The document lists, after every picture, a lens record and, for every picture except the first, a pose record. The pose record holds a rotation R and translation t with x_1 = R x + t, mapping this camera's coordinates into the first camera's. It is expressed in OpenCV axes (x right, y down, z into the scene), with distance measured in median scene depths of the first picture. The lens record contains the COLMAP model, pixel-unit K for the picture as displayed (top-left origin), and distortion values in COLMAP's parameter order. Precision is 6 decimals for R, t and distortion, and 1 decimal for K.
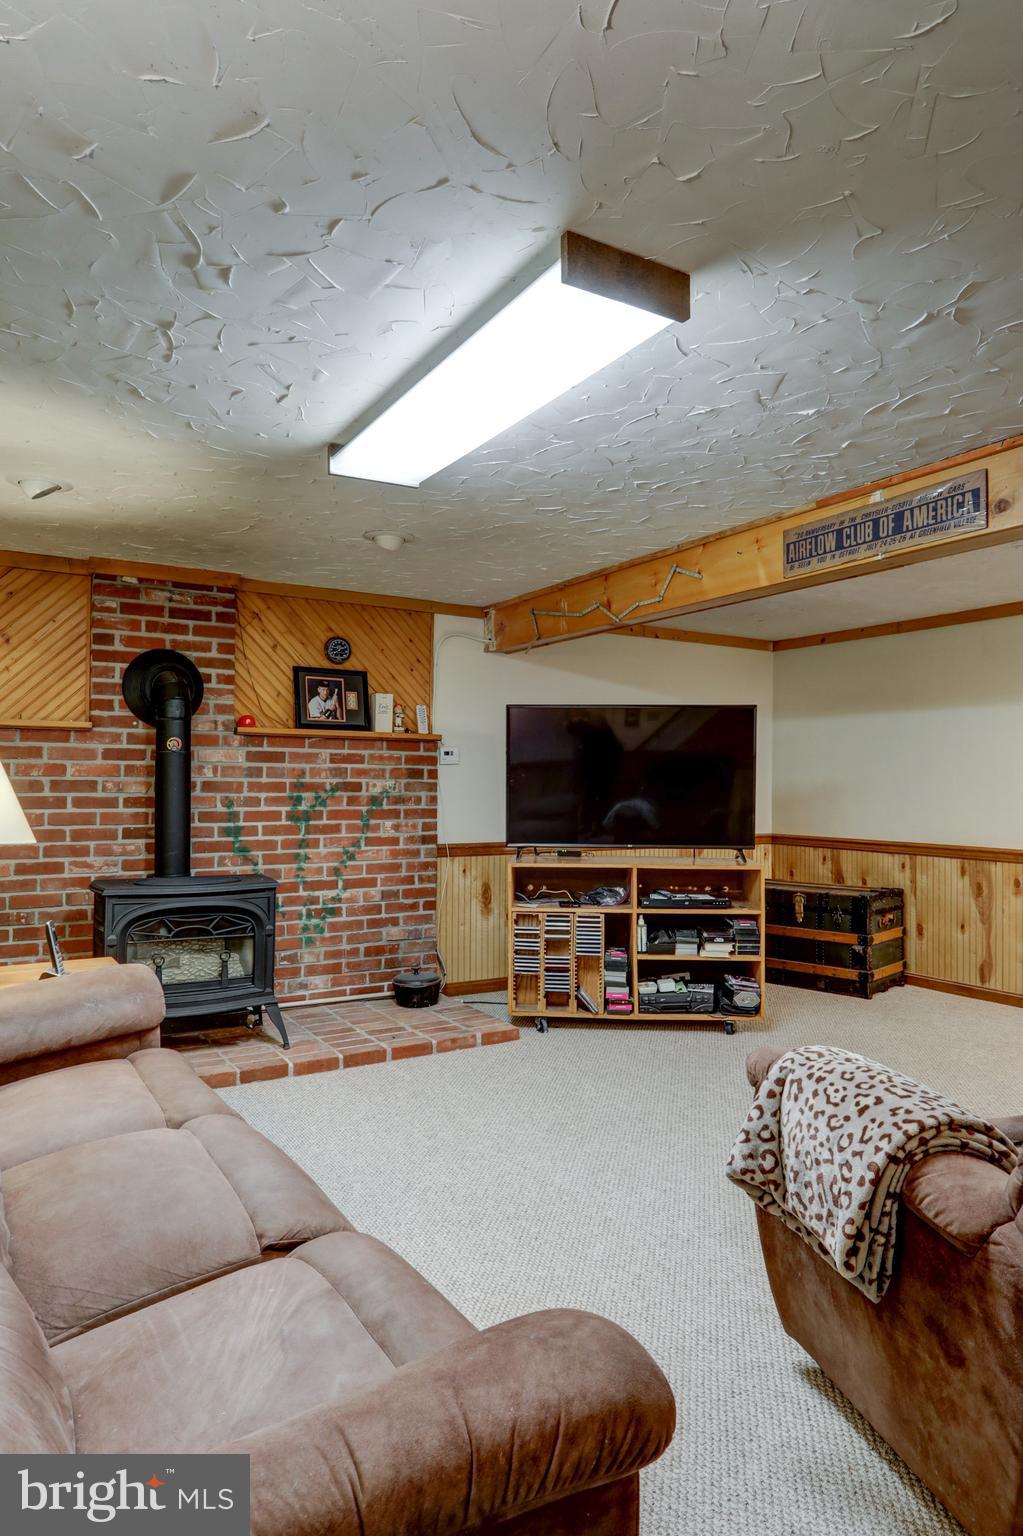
lens RADIAL K [[926.1, 0, 514.2], [0, 926.1, 767.6], [0, 0, 1]] dist [-0.003680, 0.001705]
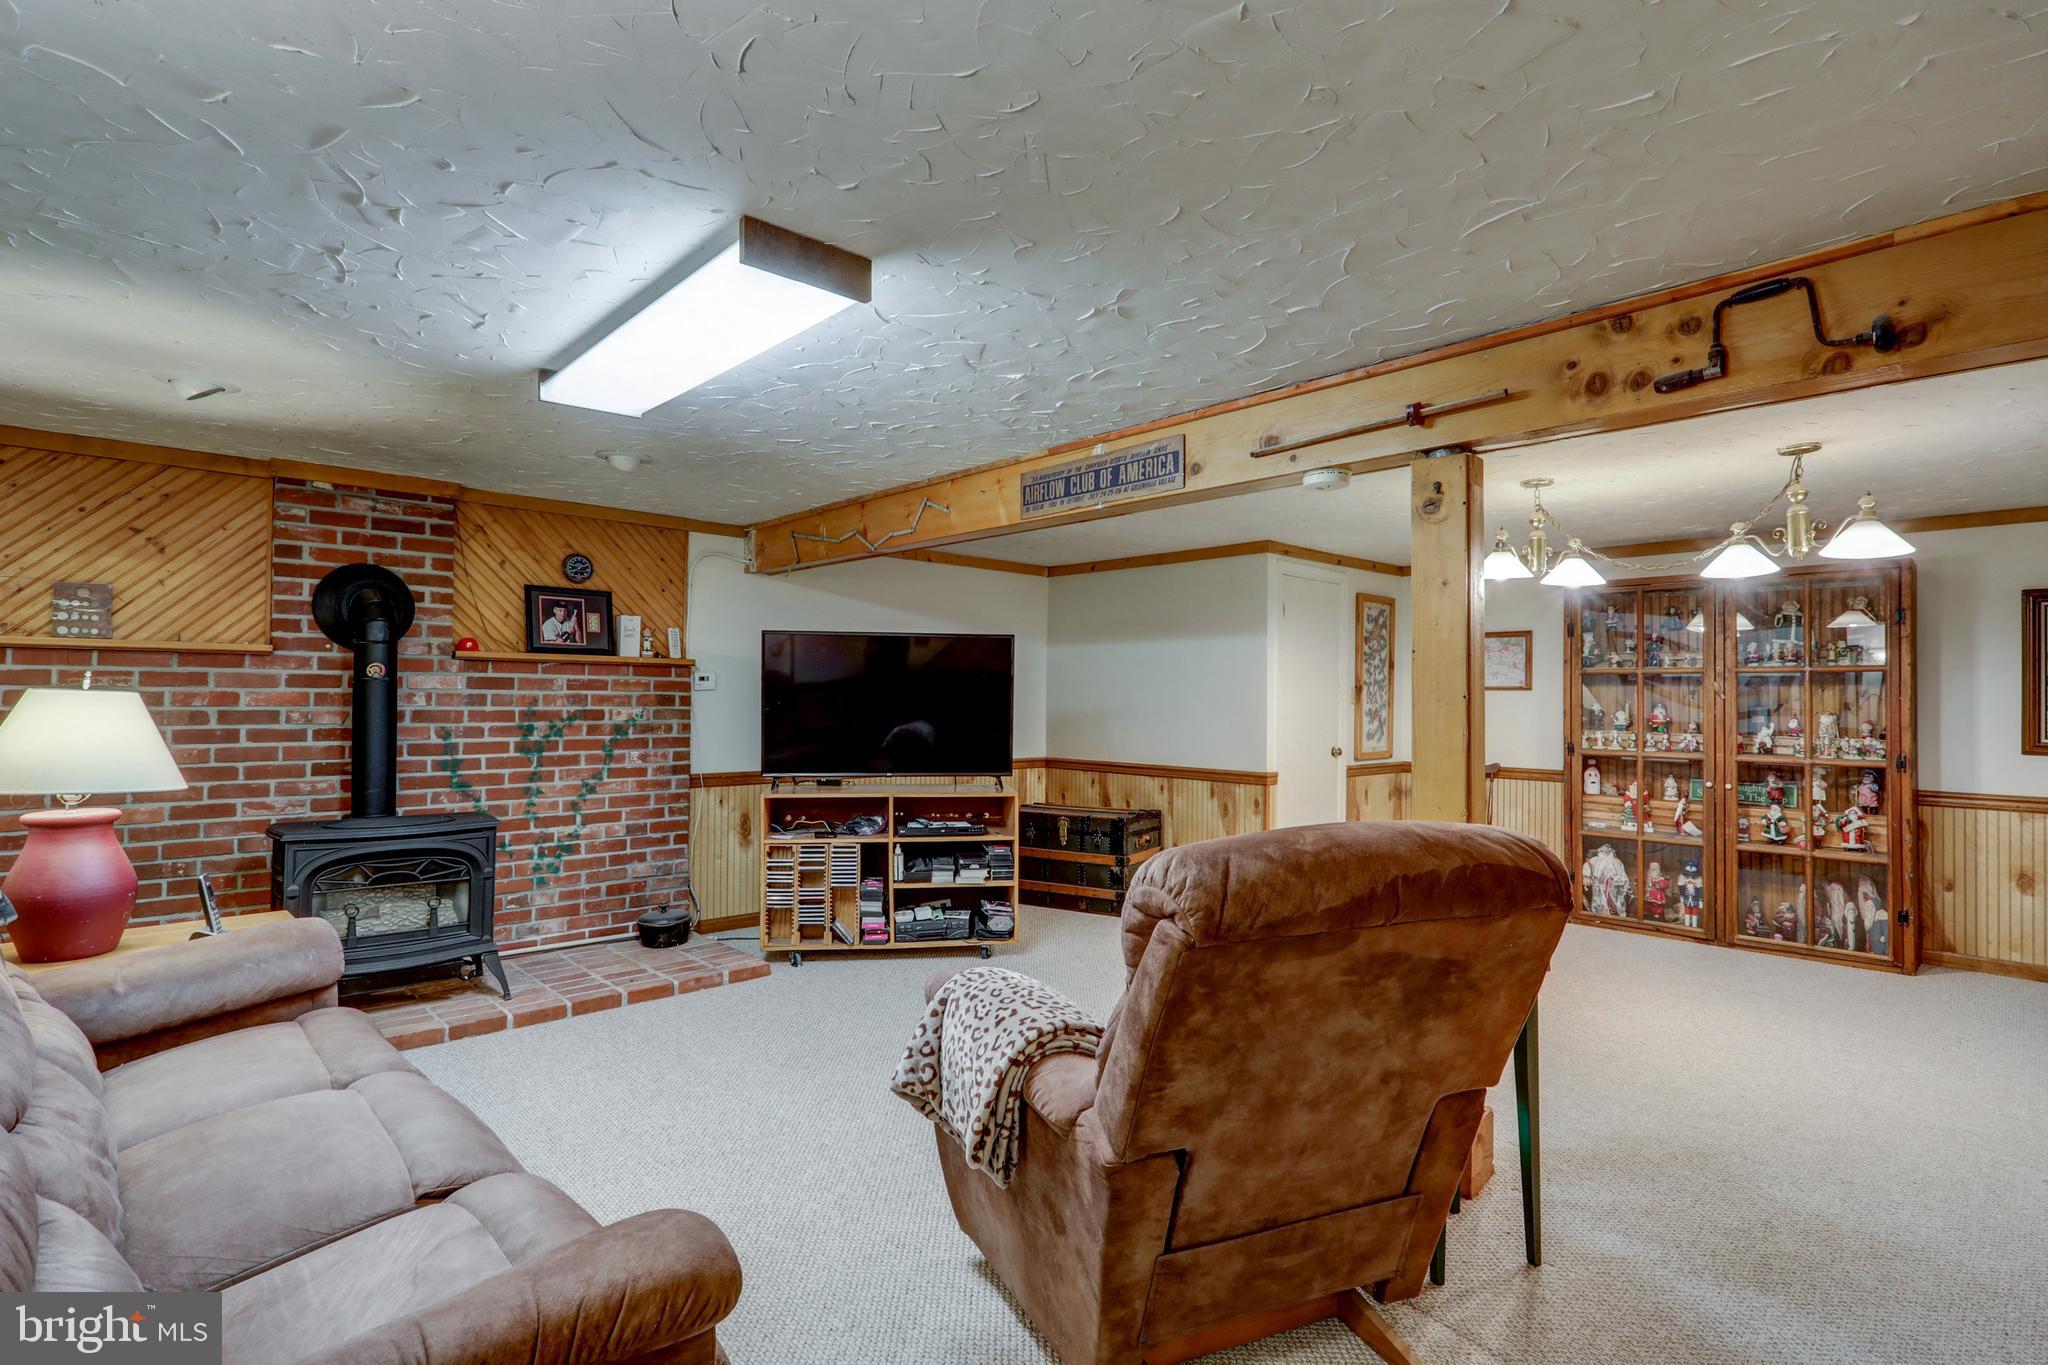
lens RADIAL K [[981.6, 0, 1024.0], [0, 981.6, 682.5], [0, 0, 1]] dist [0.000669, 0.001872]
pose [[0.979060, 0.004762, 0.203518, 0.053219], [-0.005095, 0.999986, 0.001114, -0.016574], [-0.203509, -0.002127, 0.979071, -0.063656]]
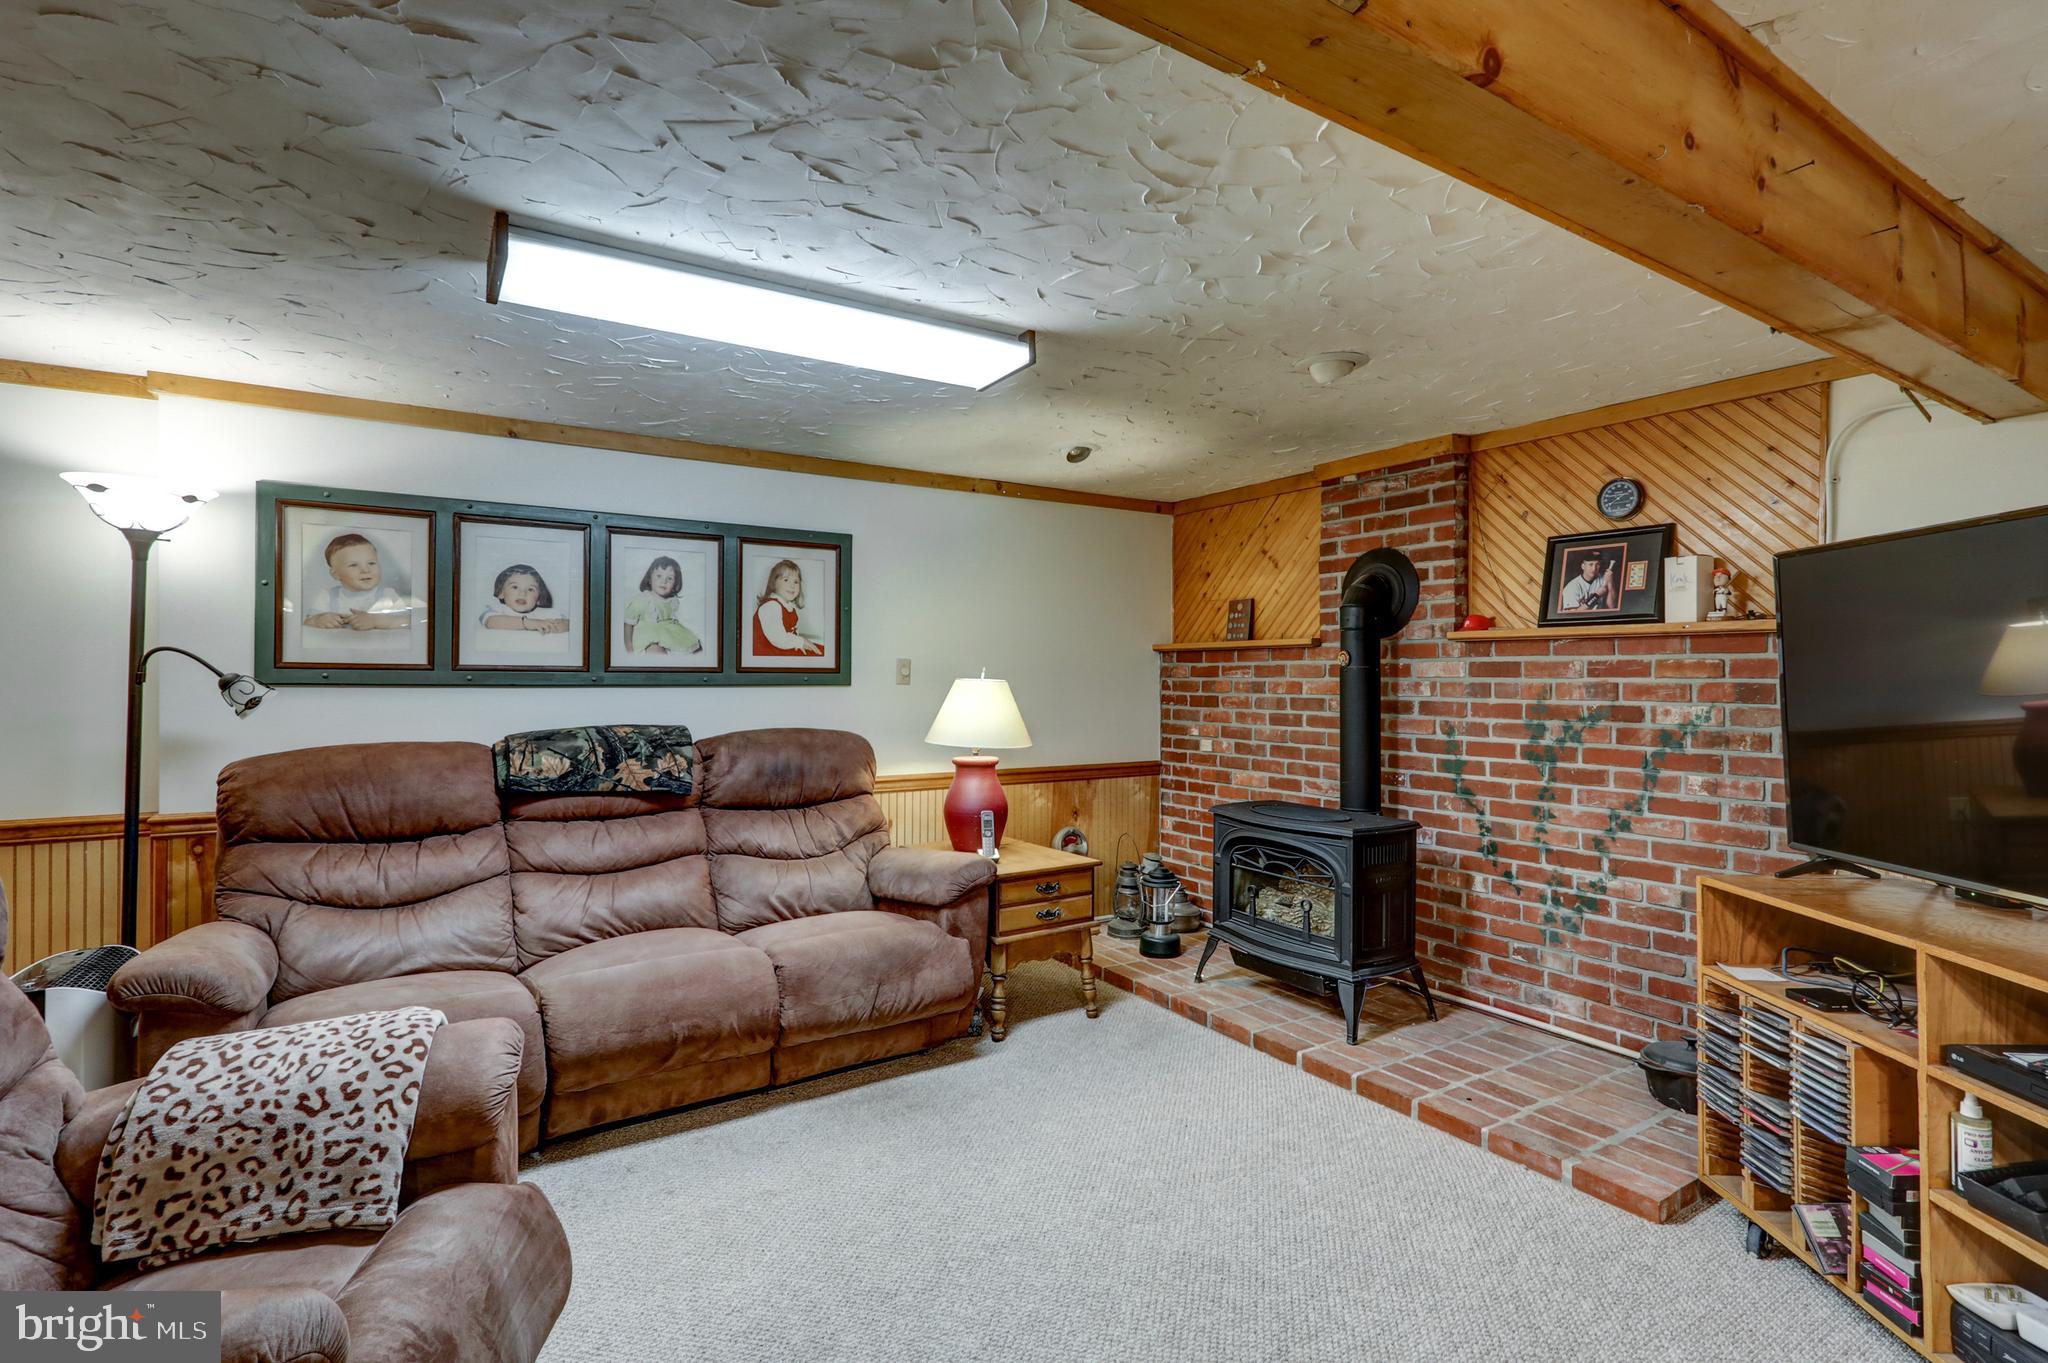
lens RADIAL K [[981.6, 0, 1024.0], [0, 981.6, 681.5], [0, 0, 1]] dist [0.000669, 0.001872]
pose [[0.029445, -0.002867, -0.999562, 0.515429], [0.011791, 0.999927, -0.002521, -0.004604], [0.999497, -0.011712, 0.029477, 0.620909]]
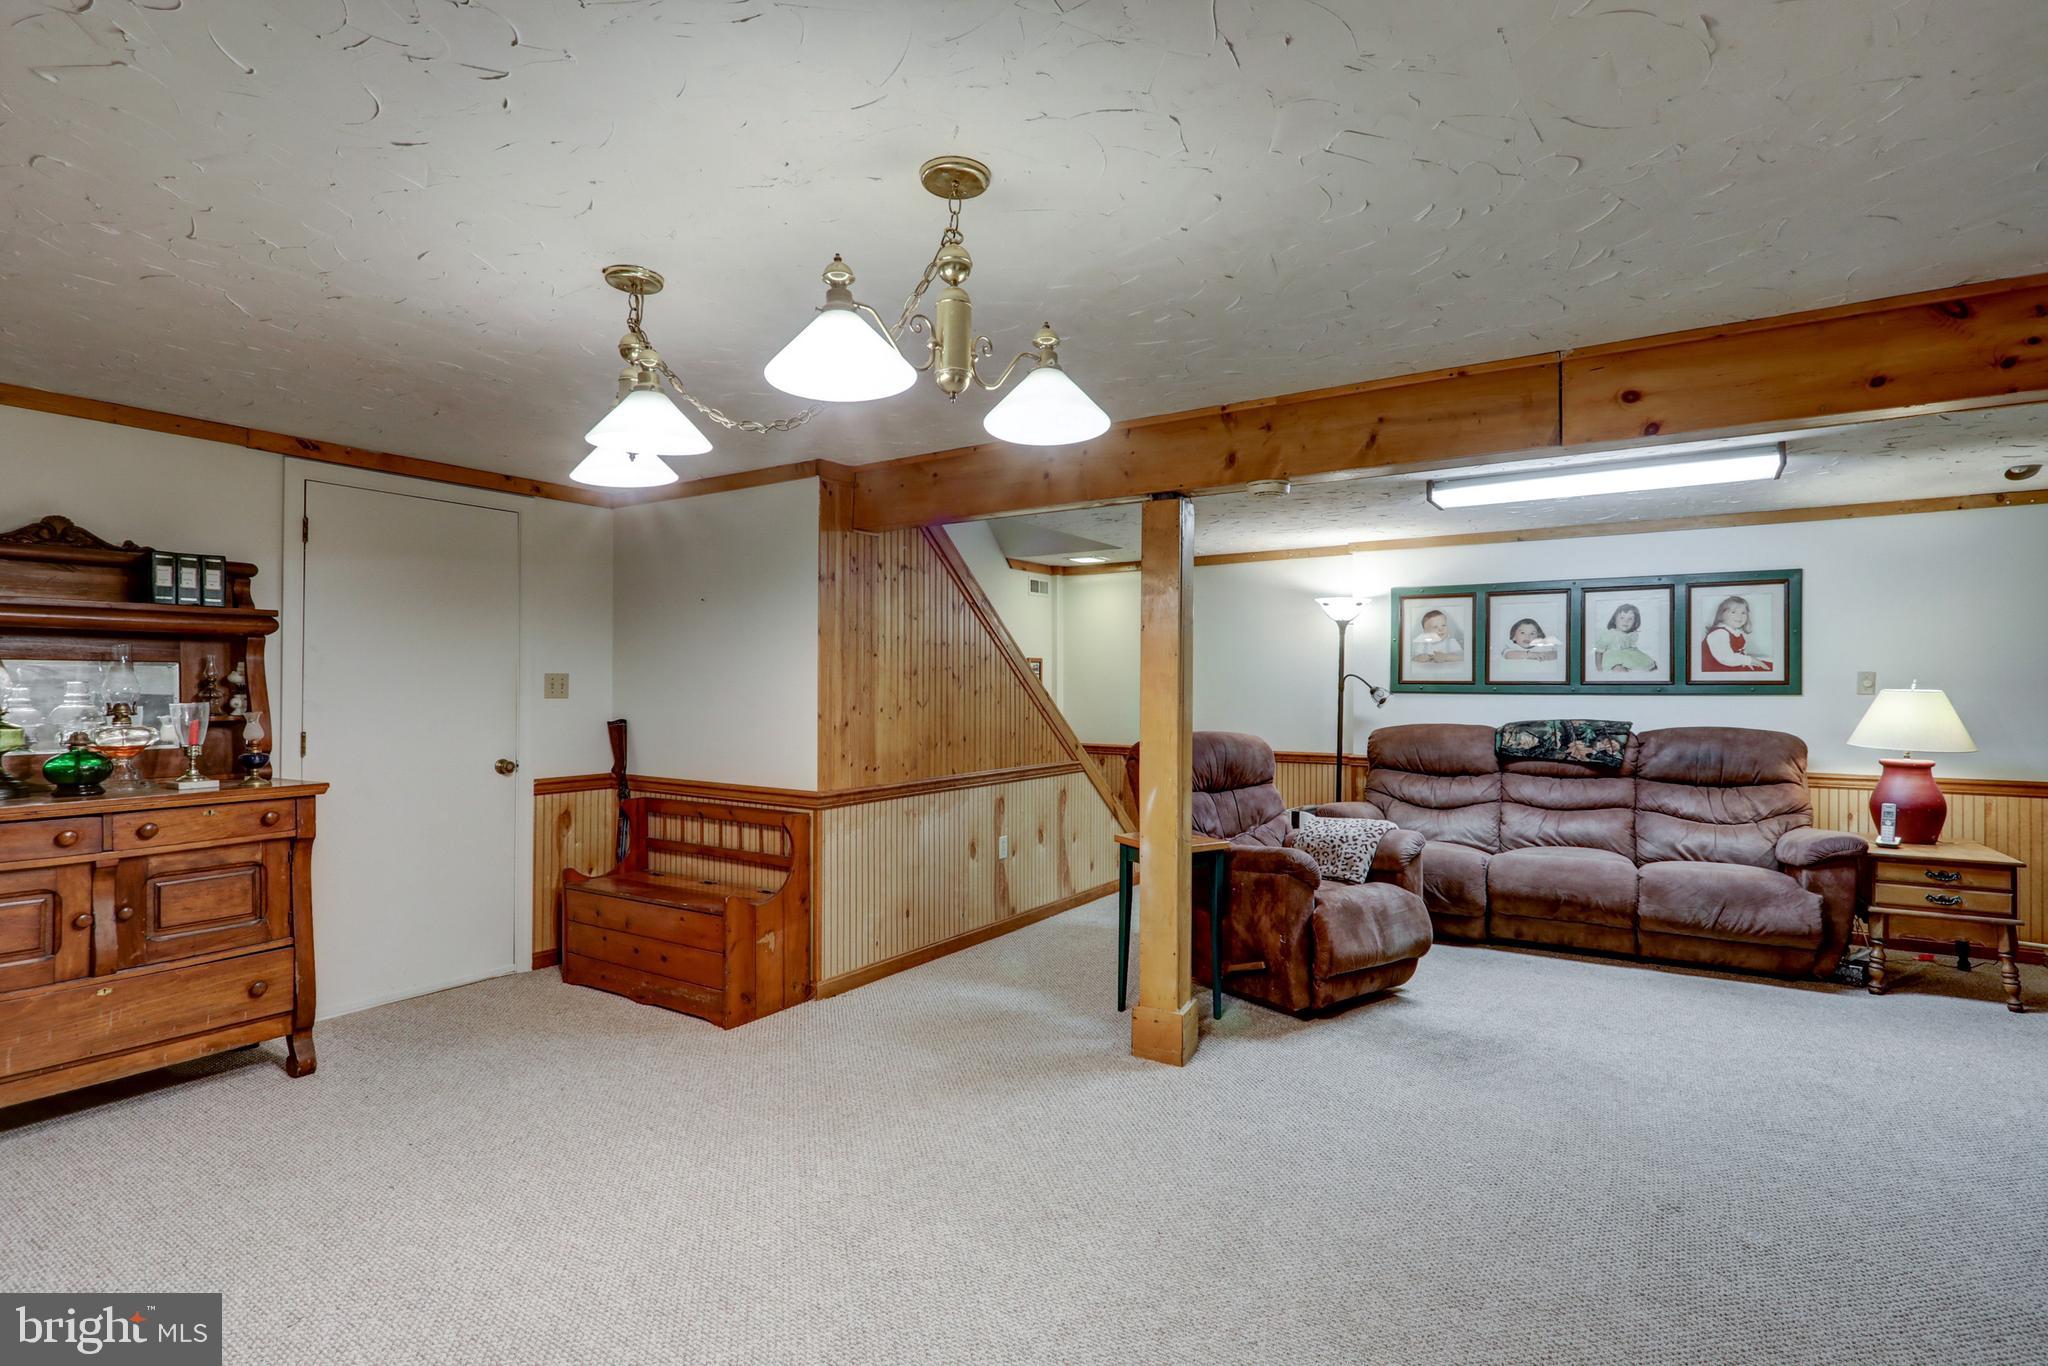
lens RADIAL K [[981.6, 0, 1024.0], [0, 981.6, 683.0], [0, 0, 1]] dist [0.000669, 0.001872]
pose [[-0.895811, -0.008789, -0.444349, 0.869183], [-0.000538, 0.999825, -0.018693, 0.002618], [0.444435, -0.016507, -0.895659, 1.097749]]
